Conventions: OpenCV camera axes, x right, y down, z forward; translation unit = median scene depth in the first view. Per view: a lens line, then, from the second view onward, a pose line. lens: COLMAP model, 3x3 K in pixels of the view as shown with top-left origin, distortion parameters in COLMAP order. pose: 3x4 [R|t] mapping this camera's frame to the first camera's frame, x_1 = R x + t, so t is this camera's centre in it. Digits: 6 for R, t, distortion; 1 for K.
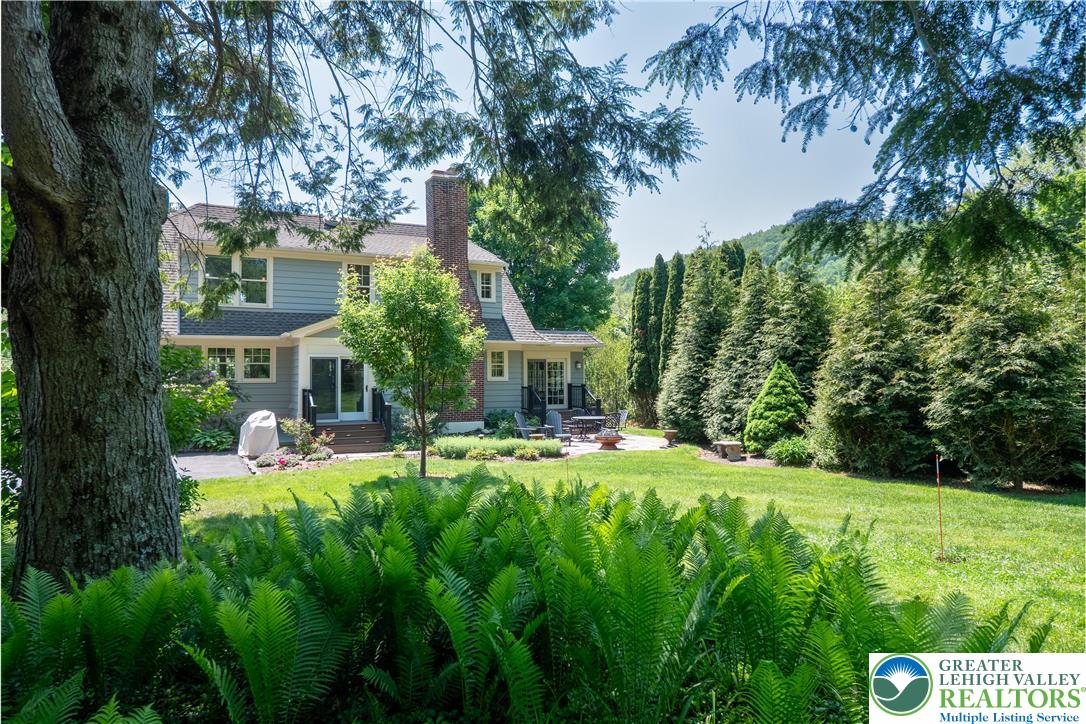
lens RADIAL K [[724.3, 0, 540.5], [0, 724.3, 337.5], [0, 0, 1]] dist [-0.001767, -0.000159]
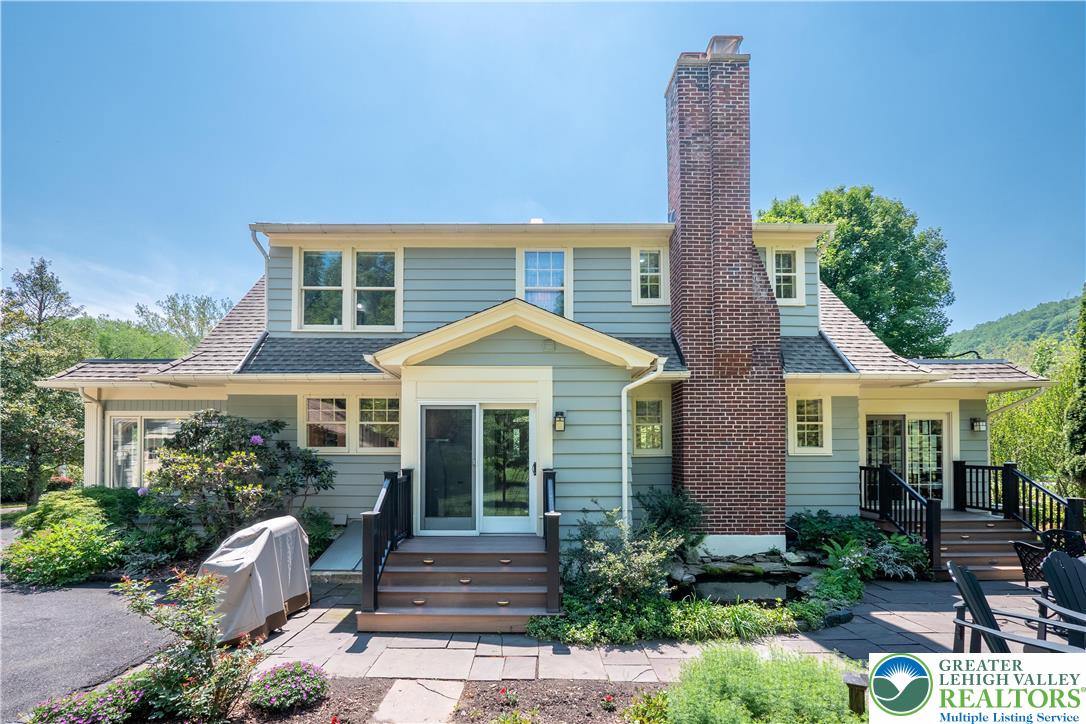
lens RADIAL K [[475.6, 0, 528.6], [0, 475.6, 446.6], [0, 0, 1]] dist [-0.001140, 0.000254]
pose [[0.883522, 0.004656, -0.468367, -0.078161], [0.019844, 0.998681, 0.047361, 0.033657], [0.467970, -0.051139, 0.882264, 0.605148]]
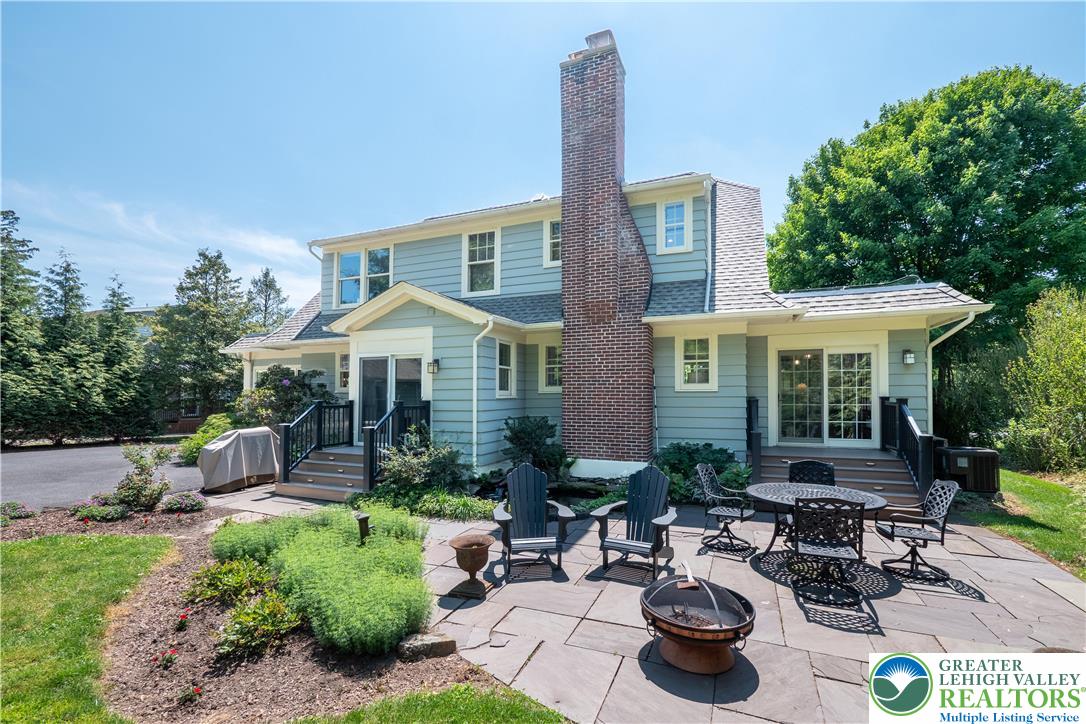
lens RADIAL K [[469.9, 0, 540.8], [0, 469.9, 385.9], [0, 0, 1]] dist [-0.004205, 0.000257]
pose [[0.636717, -0.007449, -0.771062, 0.143875], [0.042634, 0.998764, 0.025557, 0.041918], [0.769918, -0.049146, 0.636247, 0.681326]]
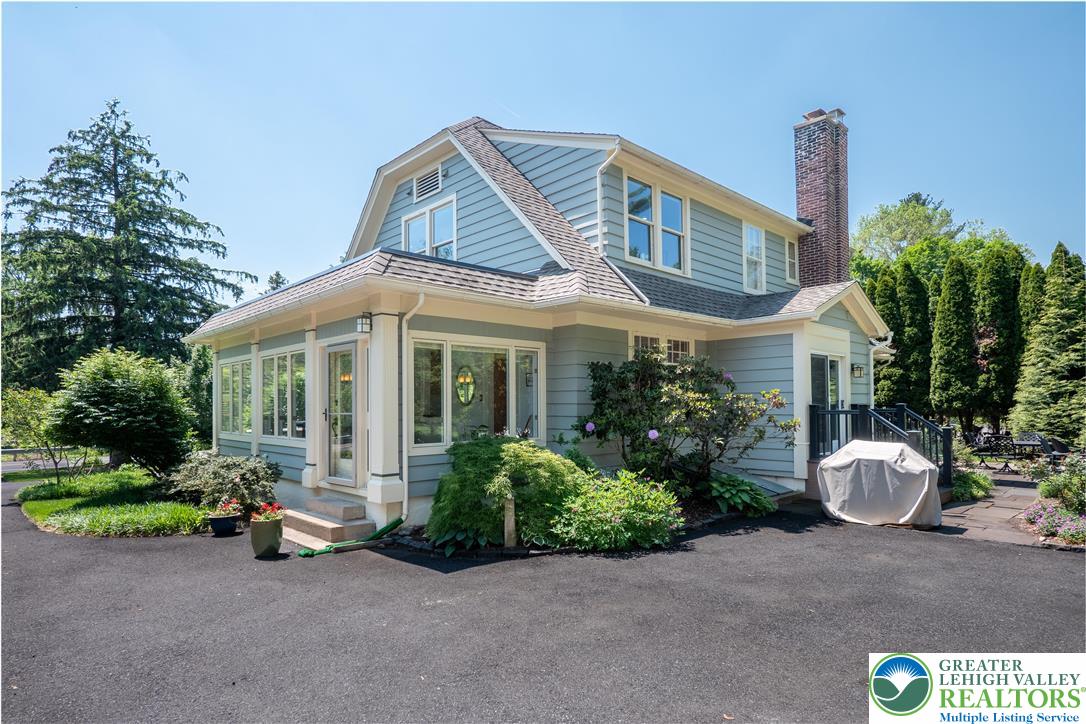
lens RADIAL K [[606.5, 0, 544.5], [0, 606.5, 397.9], [0, 0, 1]] dist [0.003878, -0.000216]
pose [[0.961870, 0.005790, 0.273447, -0.556386], [-0.018237, 0.998909, 0.043001, 0.037921], [-0.272900, -0.046348, 0.960925, 0.454347]]
